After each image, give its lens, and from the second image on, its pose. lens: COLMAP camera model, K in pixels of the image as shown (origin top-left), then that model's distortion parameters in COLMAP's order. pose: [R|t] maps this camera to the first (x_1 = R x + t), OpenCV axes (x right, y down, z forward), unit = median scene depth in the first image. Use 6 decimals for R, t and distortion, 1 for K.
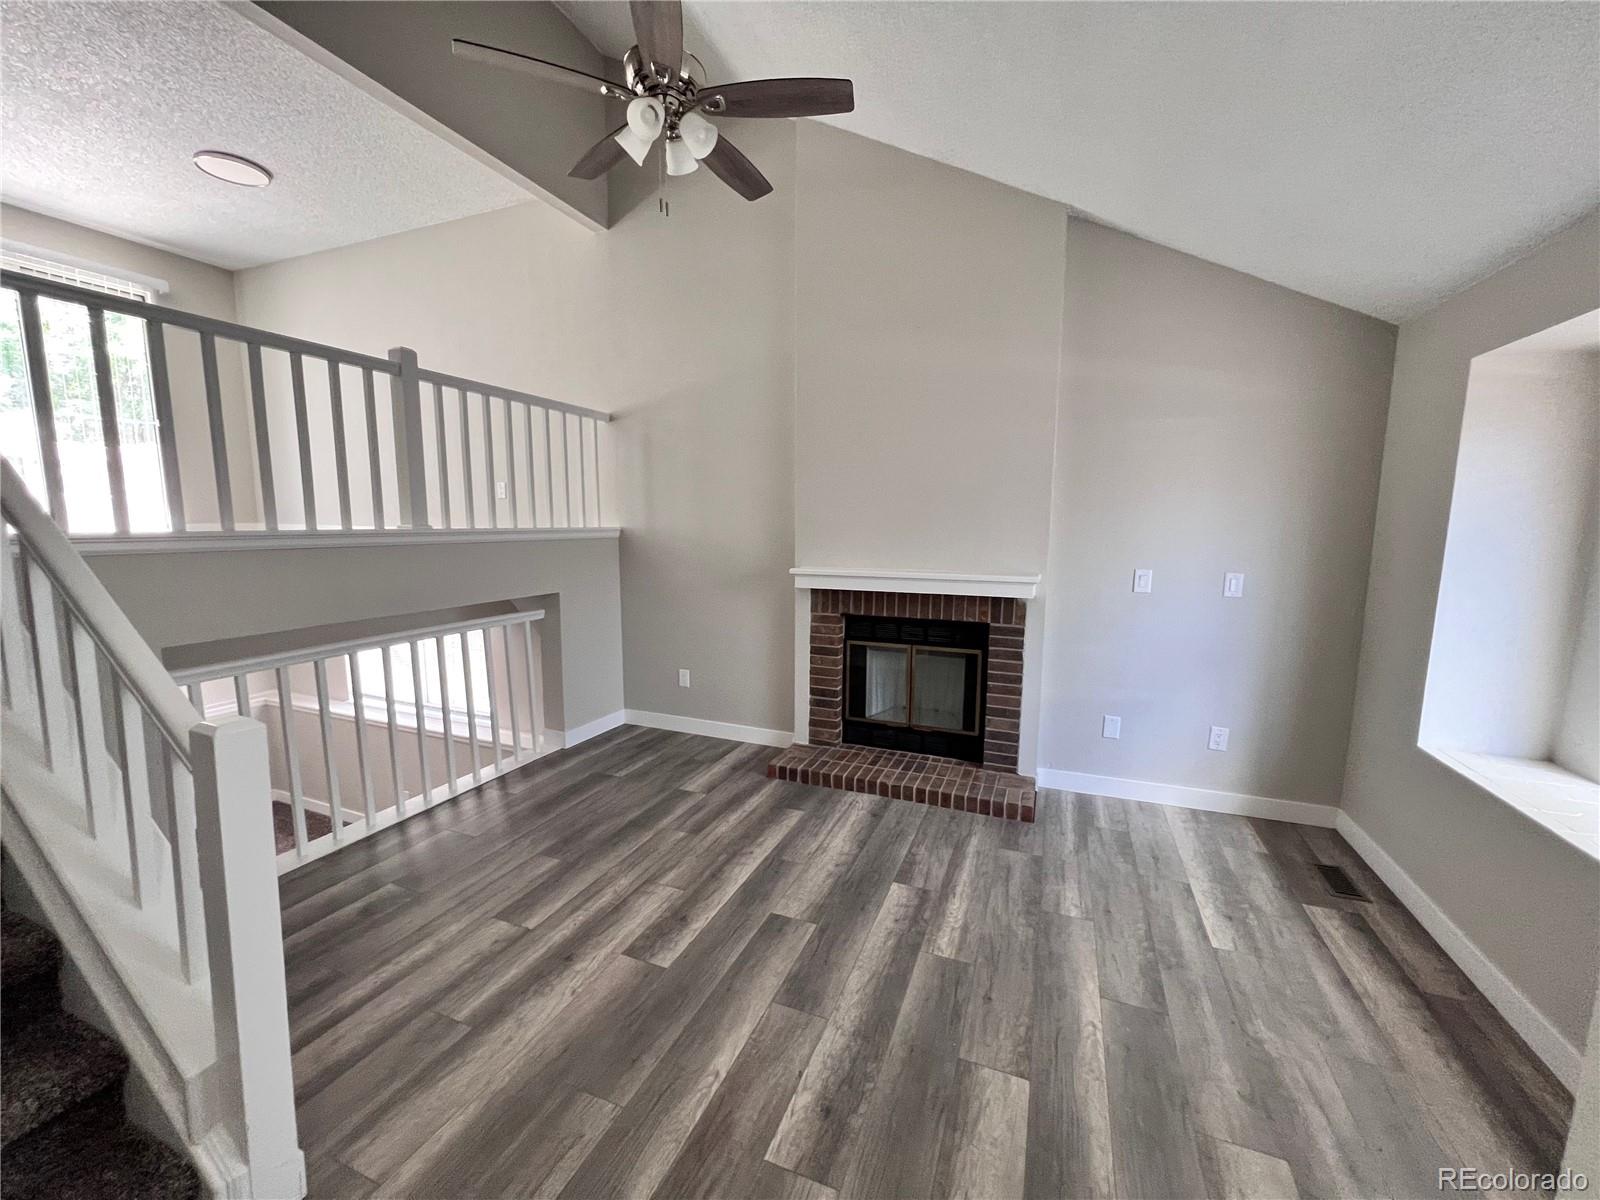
lens RADIAL K [[644.7, 0, 799.5], [0, 644.7, 599.7], [0, 0, 1]] dist [0.001920, 0.000146]
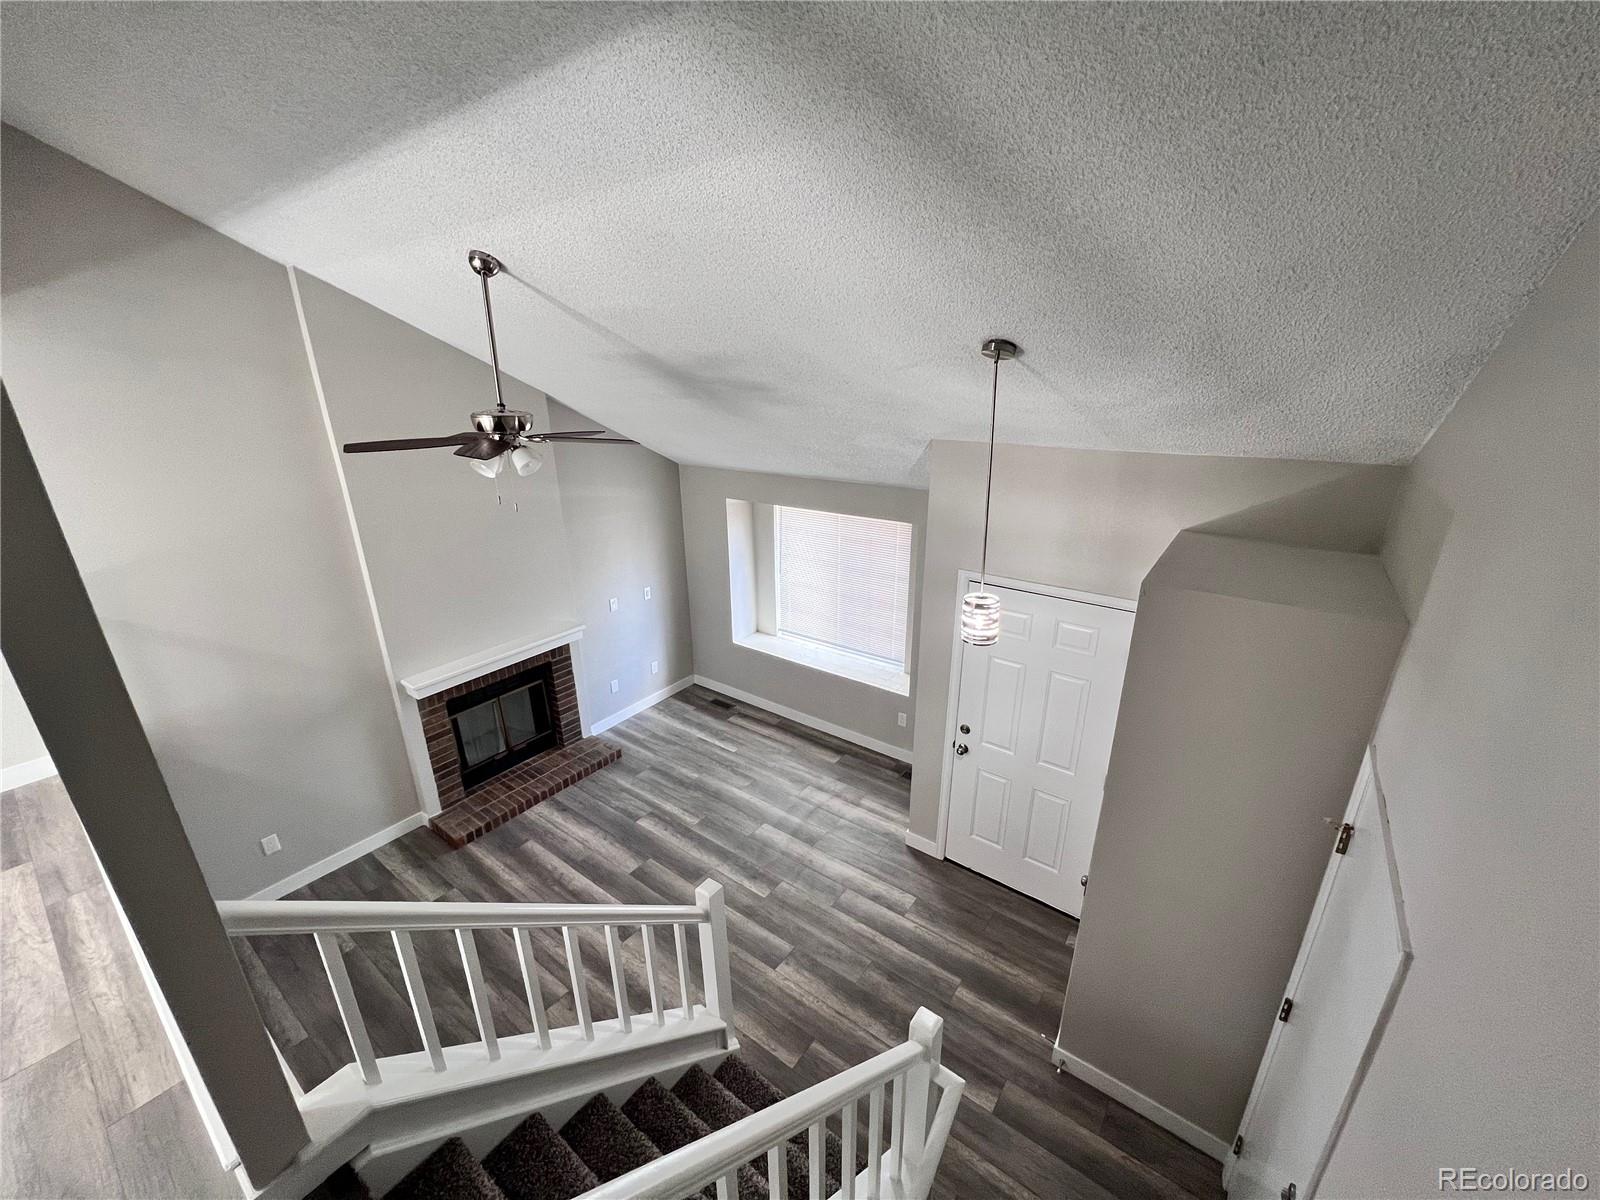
lens RADIAL K [[644.7, 0, 798.2], [0, 644.7, 600.5], [0, 0, 1]] dist [0.002270, -0.000346]
pose [[0.253271, -0.334064, 0.907885, -0.982876], [0.128749, 0.941775, 0.310617, -0.546903], [-0.958790, 0.038219, 0.281535, 0.017366]]
